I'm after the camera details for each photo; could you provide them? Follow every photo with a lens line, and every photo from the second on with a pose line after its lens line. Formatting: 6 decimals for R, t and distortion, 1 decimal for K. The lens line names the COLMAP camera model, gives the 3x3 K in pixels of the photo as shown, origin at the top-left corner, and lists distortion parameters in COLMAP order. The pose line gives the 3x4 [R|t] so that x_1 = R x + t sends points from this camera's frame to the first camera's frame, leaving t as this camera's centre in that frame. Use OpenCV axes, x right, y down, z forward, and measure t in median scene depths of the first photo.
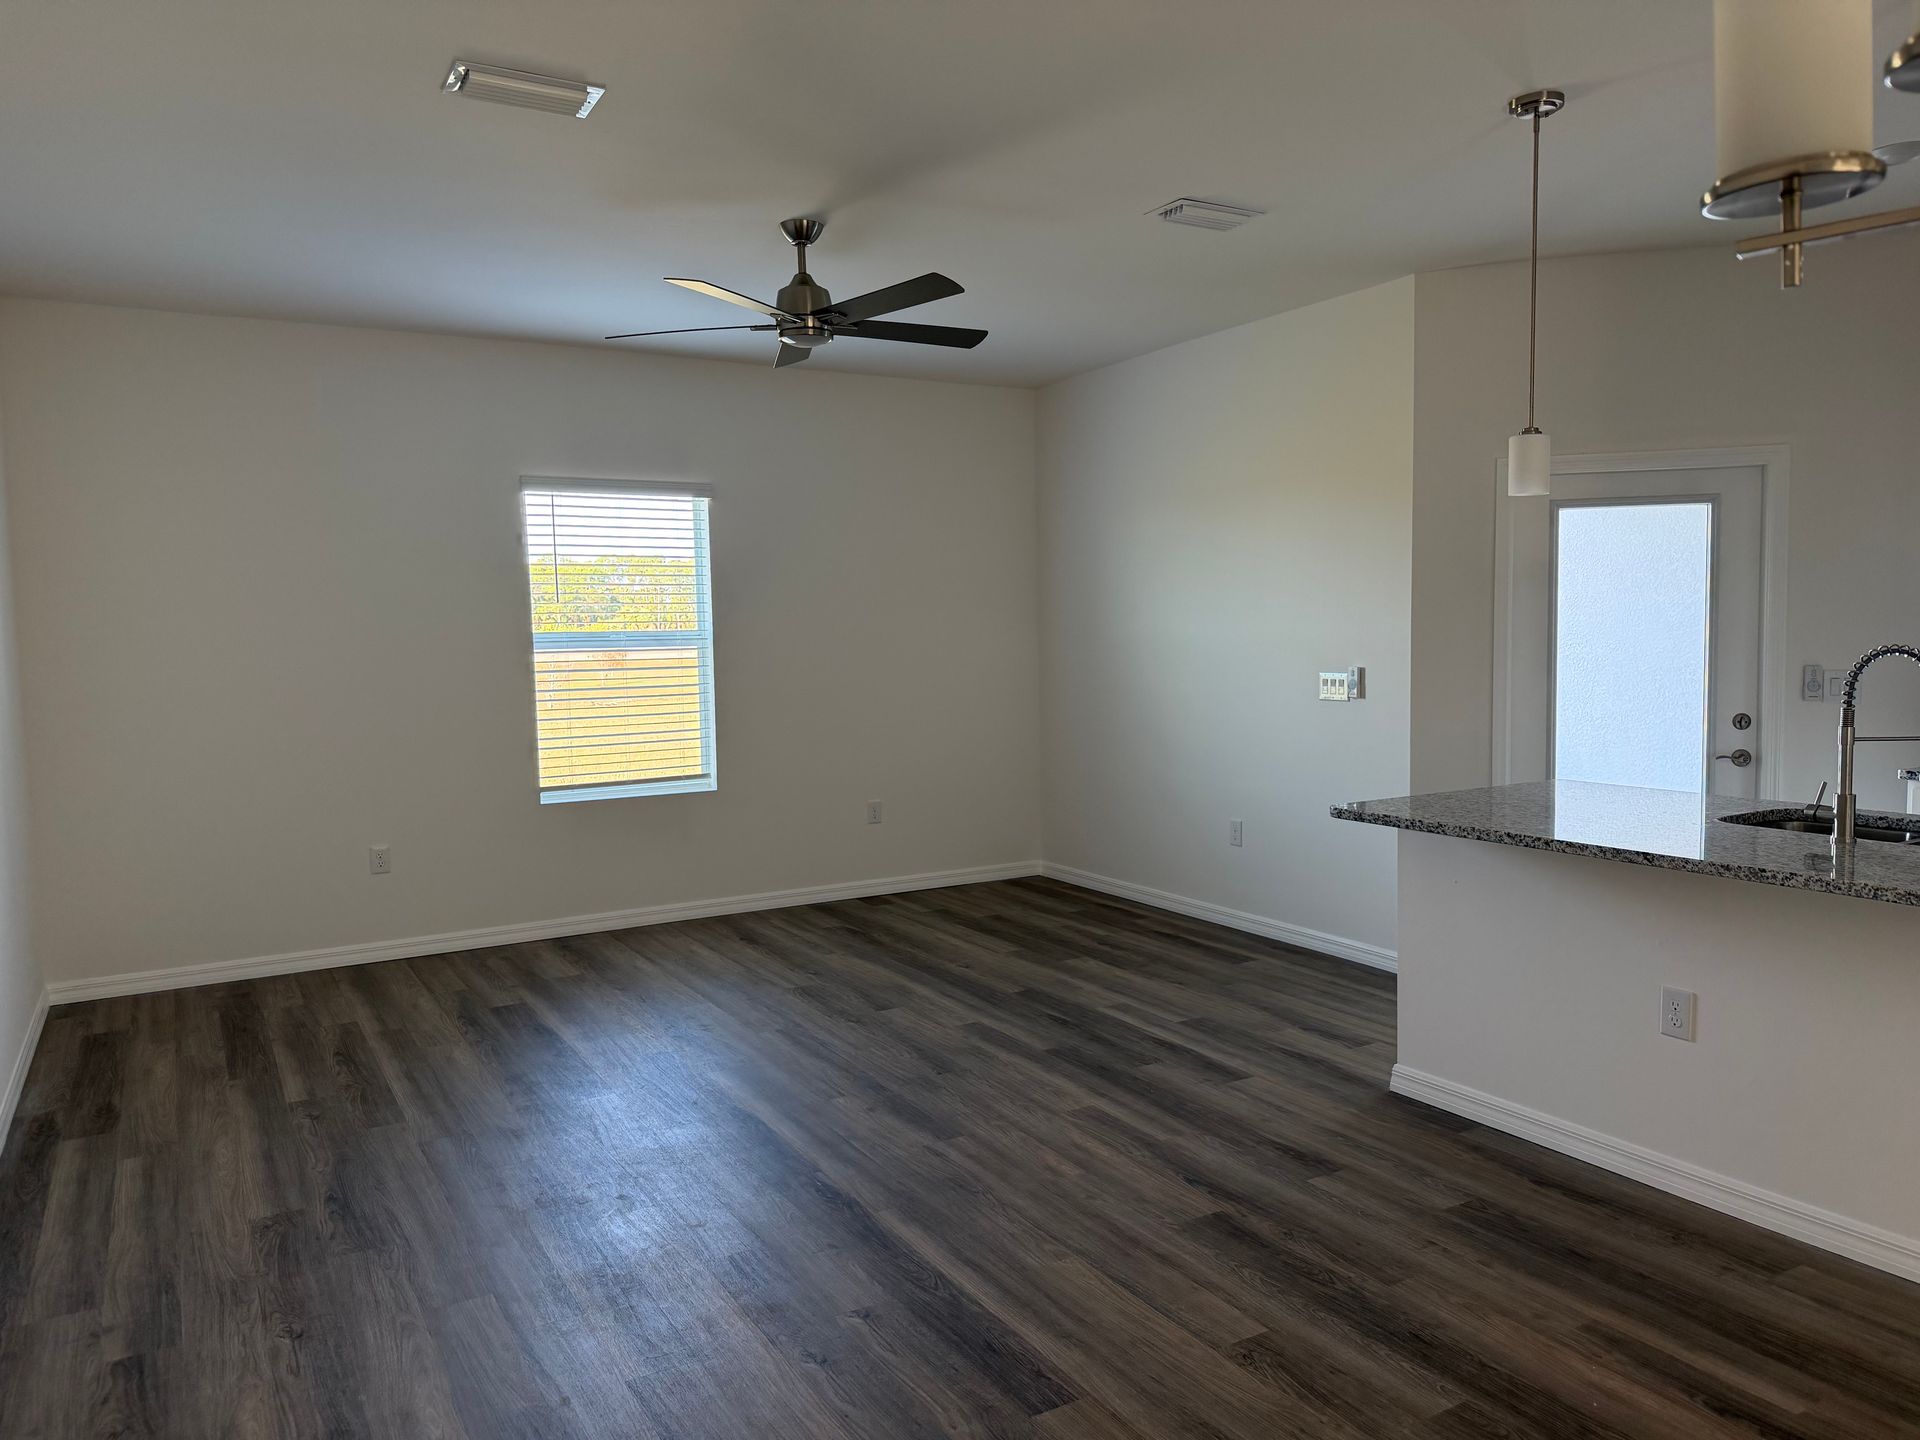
lens RADIAL K [[1317.4, 0, 960.0], [0, 1317.4, 720.0], [0, 0, 1]] dist [0.099430, -0.145777]
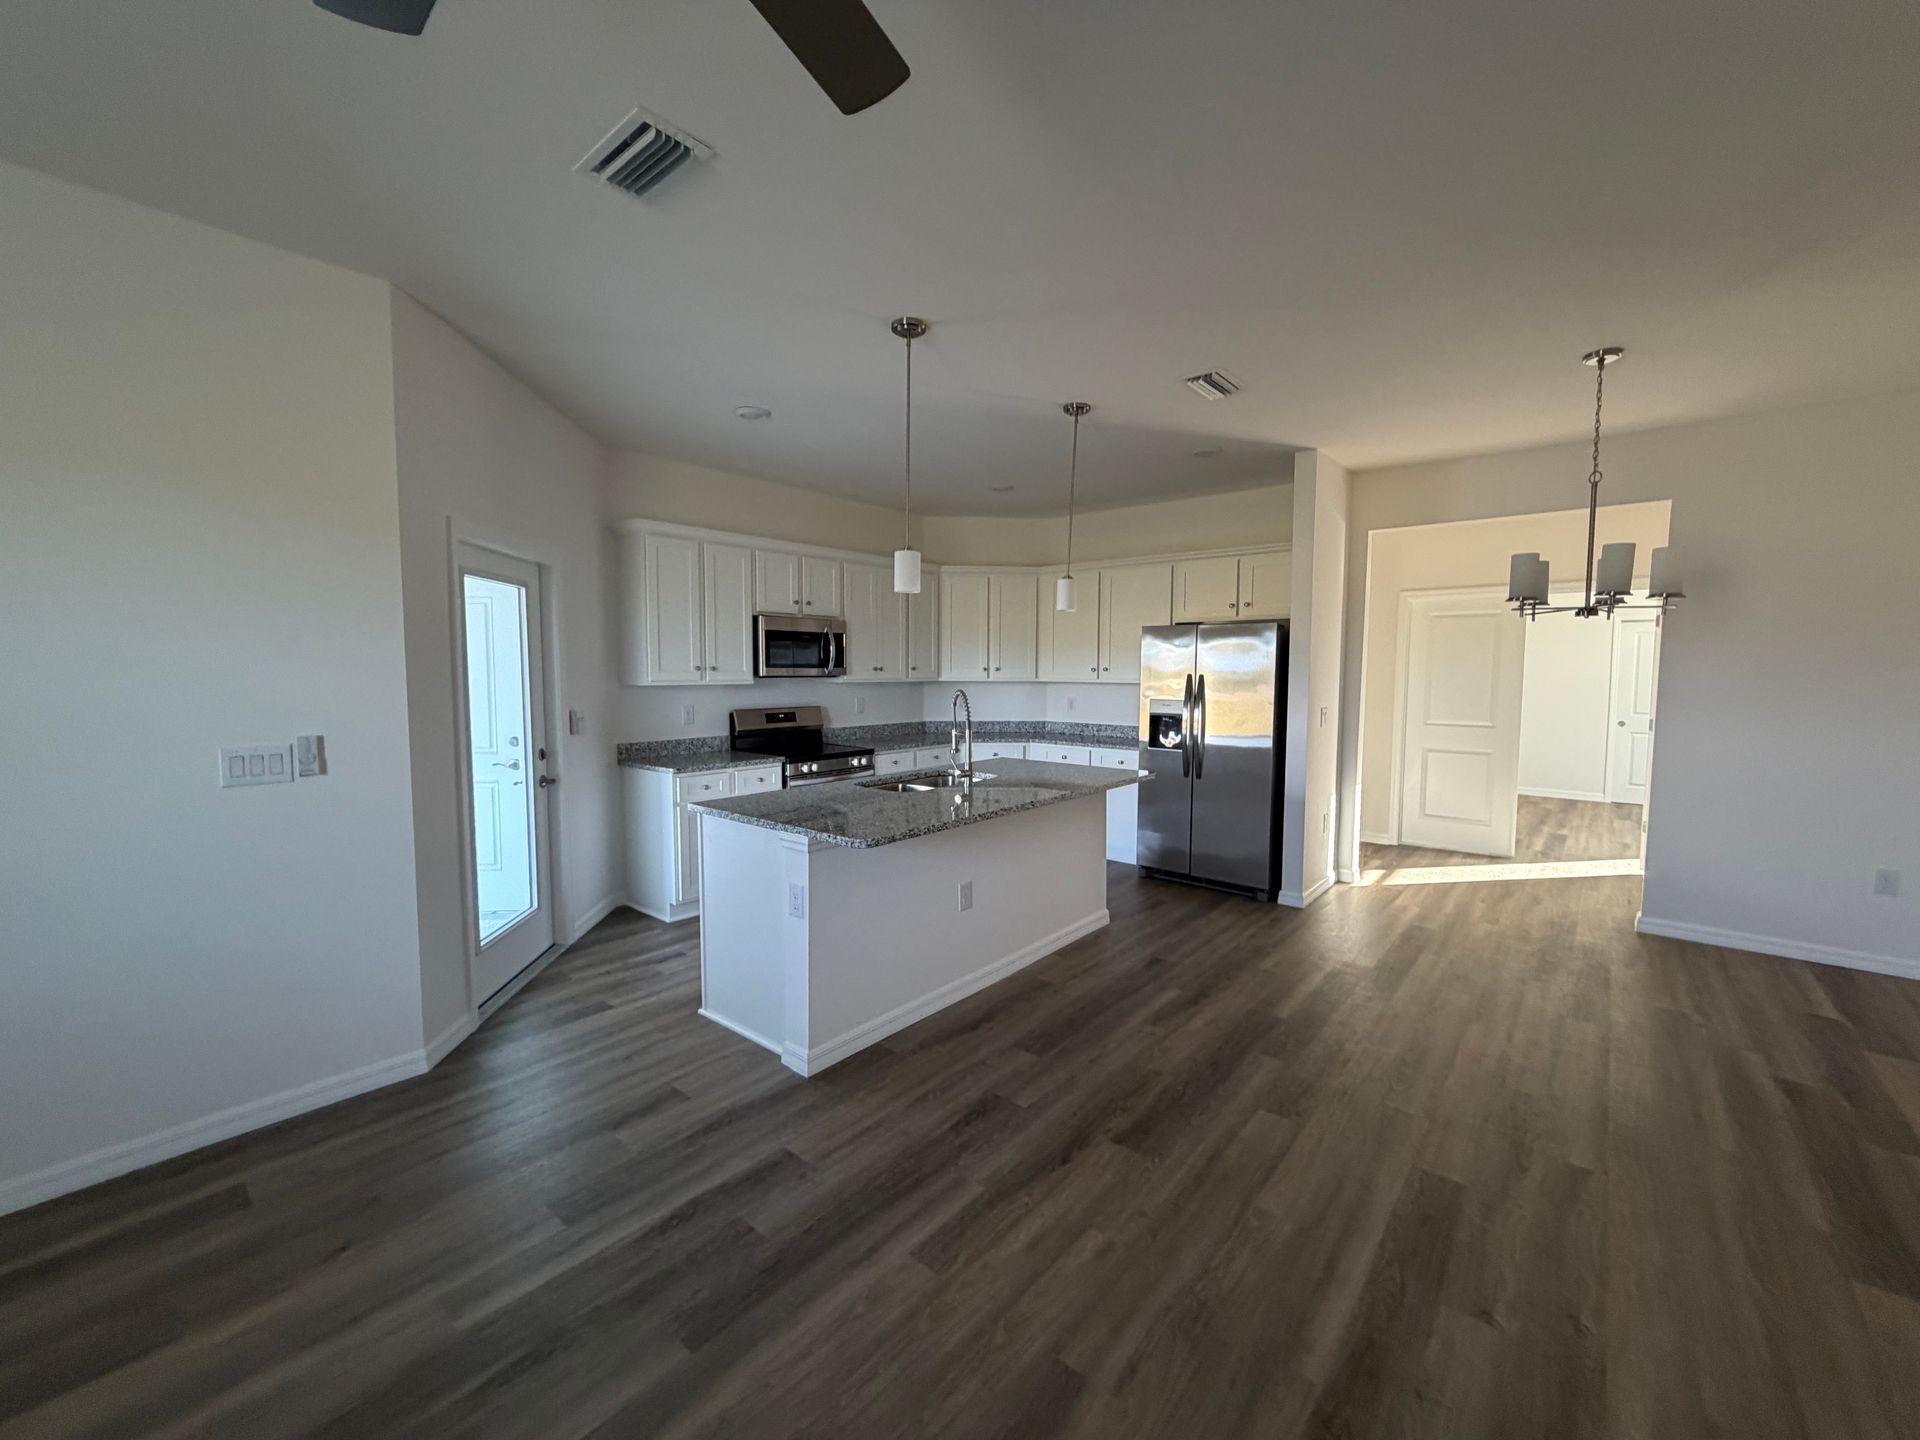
lens RADIAL K [[765.4, 0, 952.7], [0, 765.4, 720.5], [0, 0, 1]] dist [-0.000397, 0.000281]
pose [[-0.323766, -0.047939, 0.944922, -0.368958], [0.070167, 0.994749, 0.074509, -0.082536], [-0.943532, 0.090425, -0.318702, 1.162262]]
